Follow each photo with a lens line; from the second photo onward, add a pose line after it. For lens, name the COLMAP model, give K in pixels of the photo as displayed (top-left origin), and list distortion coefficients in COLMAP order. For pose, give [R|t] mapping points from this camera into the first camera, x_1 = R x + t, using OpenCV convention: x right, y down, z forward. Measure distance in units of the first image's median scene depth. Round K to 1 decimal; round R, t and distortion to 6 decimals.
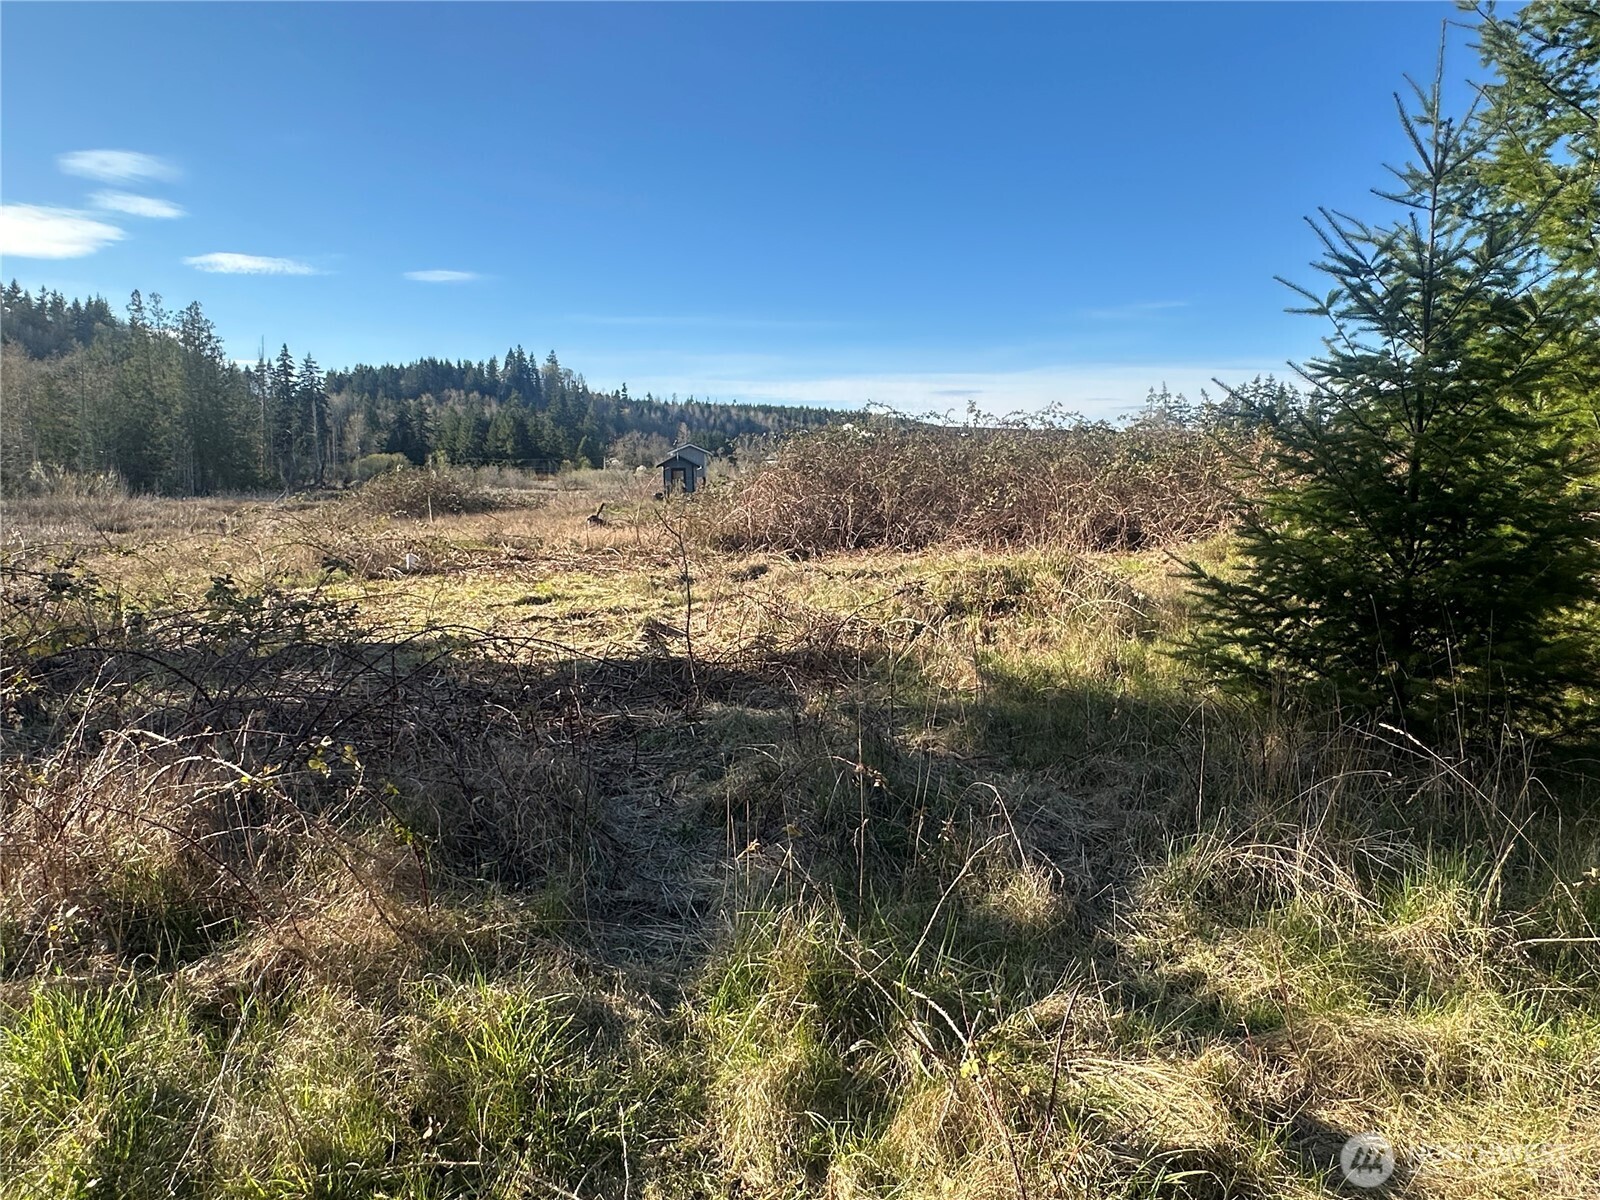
lens RADIAL K [[1034.1, 0, 800.0], [0, 1034.1, 600.0], [0, 0, 1]] dist [0.000947, 0.001817]
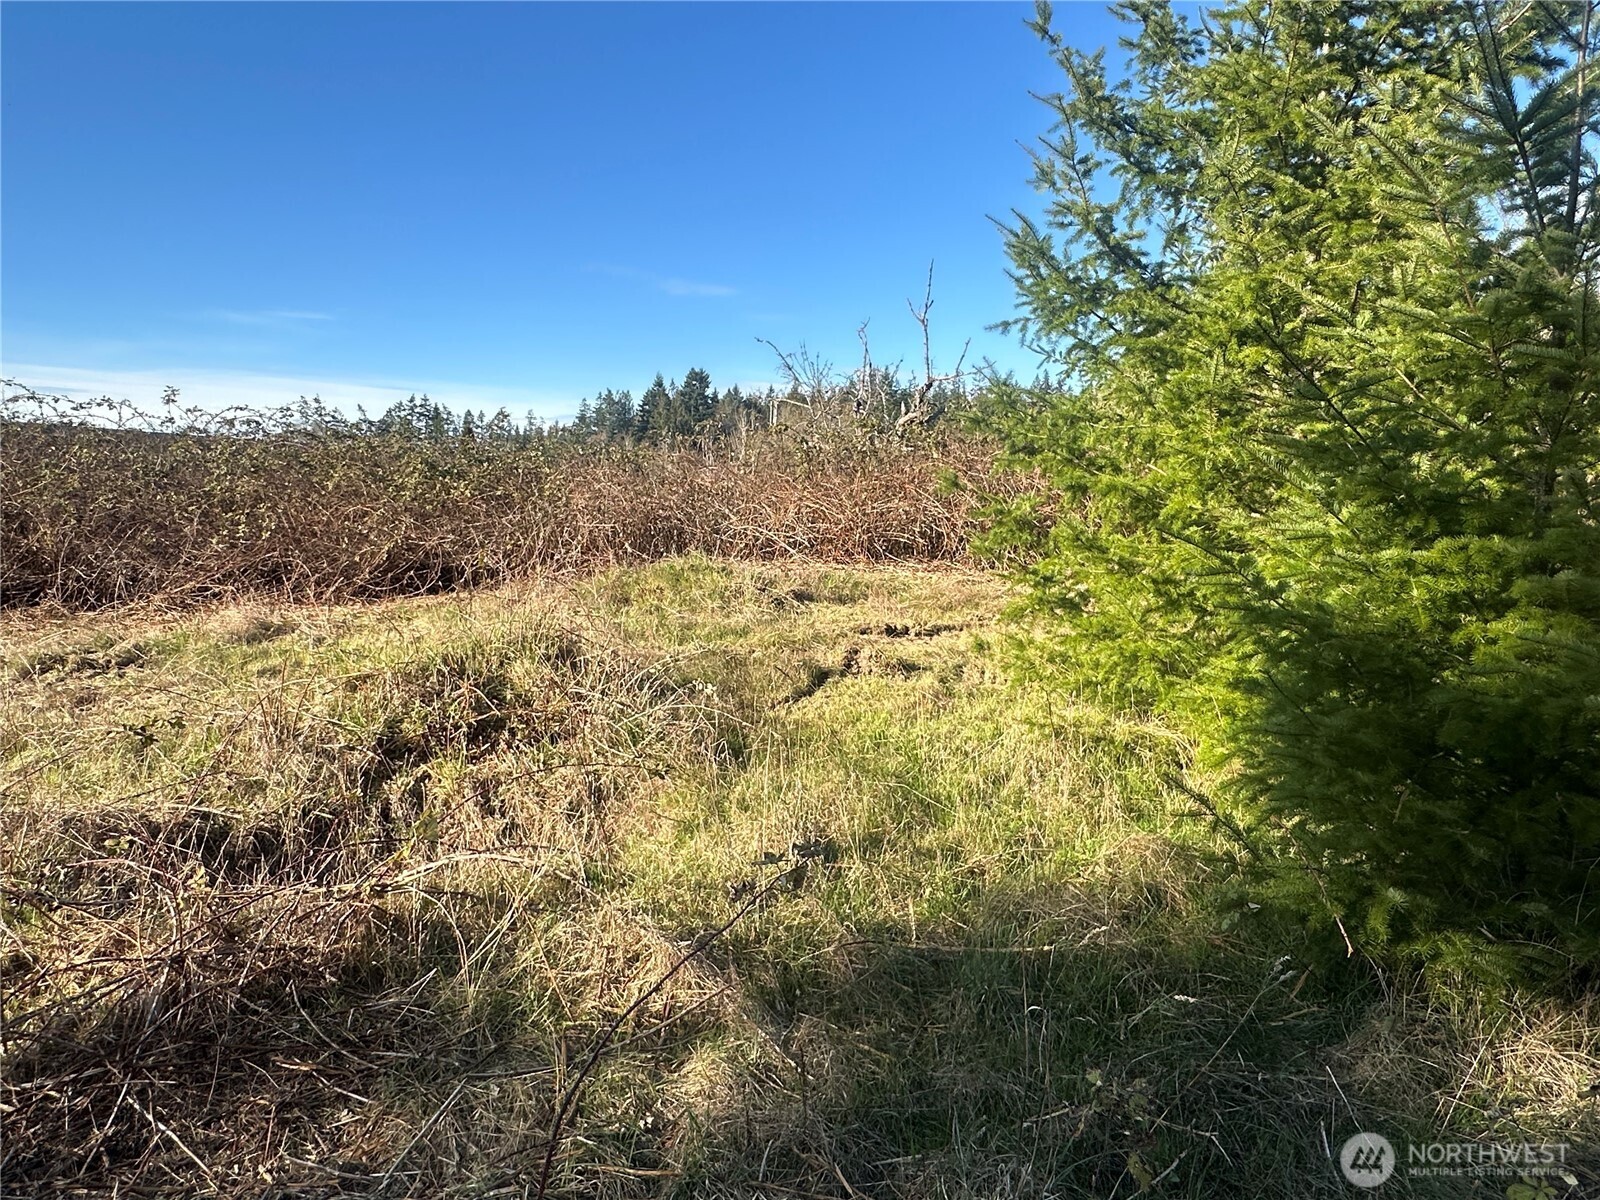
lens RADIAL K [[1034.1, 0, 800.0], [0, 1034.1, 600.0], [0, 0, 1]] dist [0.000947, 0.001817]
pose [[0.720532, -0.065157, 0.690353, -0.027758], [0.076132, 0.996990, 0.014638, -0.026532], [-0.689229, 0.042011, 0.723324, 0.204751]]
